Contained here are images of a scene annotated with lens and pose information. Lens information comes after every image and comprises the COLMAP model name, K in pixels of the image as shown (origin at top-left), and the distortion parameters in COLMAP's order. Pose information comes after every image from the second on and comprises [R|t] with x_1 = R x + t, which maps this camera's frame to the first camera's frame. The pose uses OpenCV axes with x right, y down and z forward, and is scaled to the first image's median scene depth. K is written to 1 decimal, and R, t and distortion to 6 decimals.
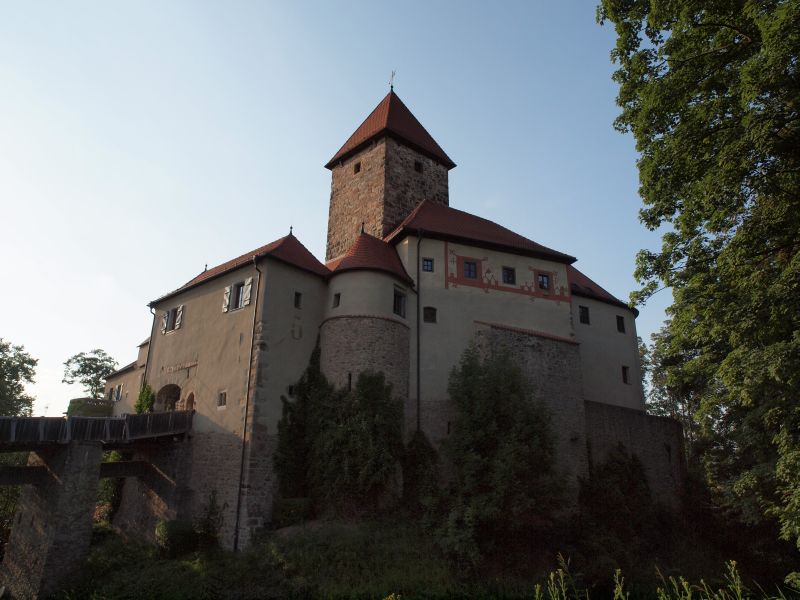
lens RADIAL K [[566.7, 0, 397.1], [0, 566.7, 296.1], [0, 0, 1]] dist [-0.120060, 0.087864]
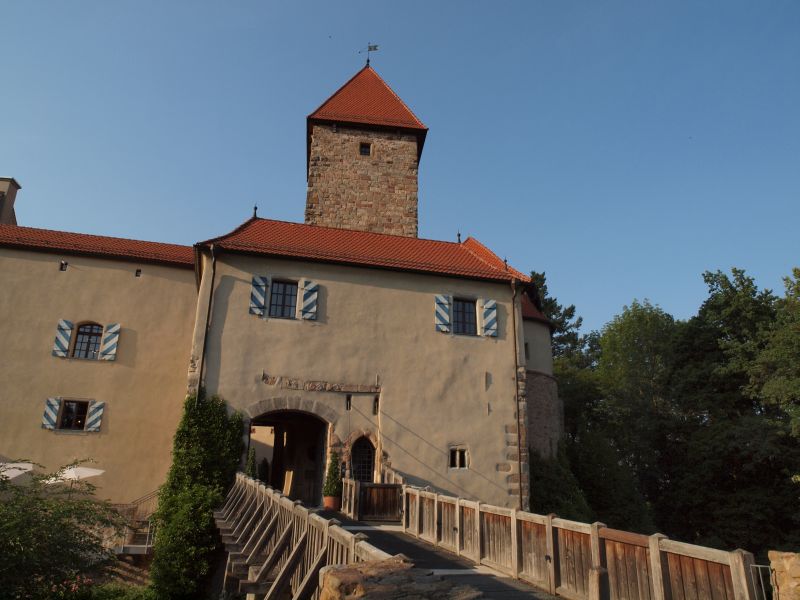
lens RADIAL K [[621.0, 0, 396.3], [0, 621.0, 294.2], [0, 0, 1]] dist [-0.089334, 0.079667]
pose [[0.580568, 0.277042, 0.765630, -1.004981], [-0.283979, 0.950183, -0.128484, 0.106629], [-0.763084, -0.142829, 0.630320, 0.578027]]
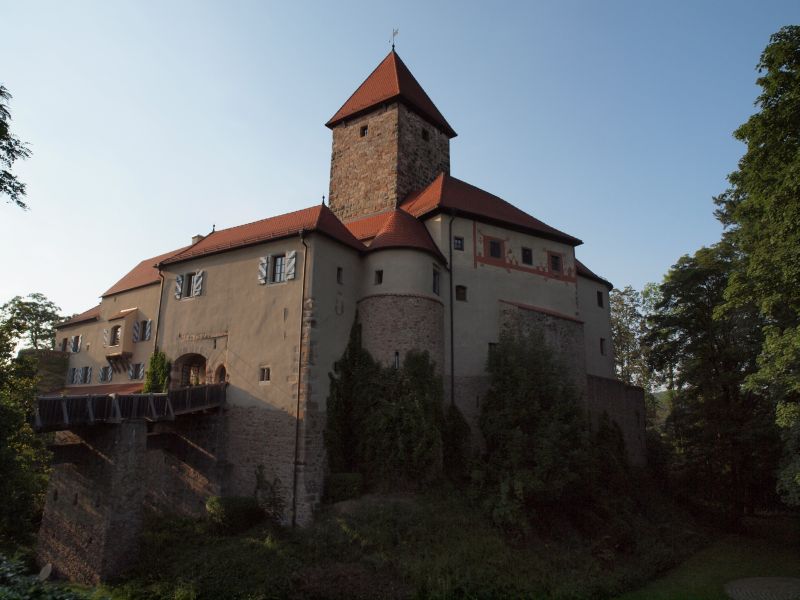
lens RADIAL K [[566.7, 0, 393.6], [0, 566.7, 293.0], [0, 0, 1]] dist [-0.120060, 0.087864]
pose [[0.987352, 0.038404, 0.153821, -0.241499], [-0.053425, 0.994068, 0.094736, -0.063737], [-0.149270, -0.101755, 0.983547, 0.000818]]
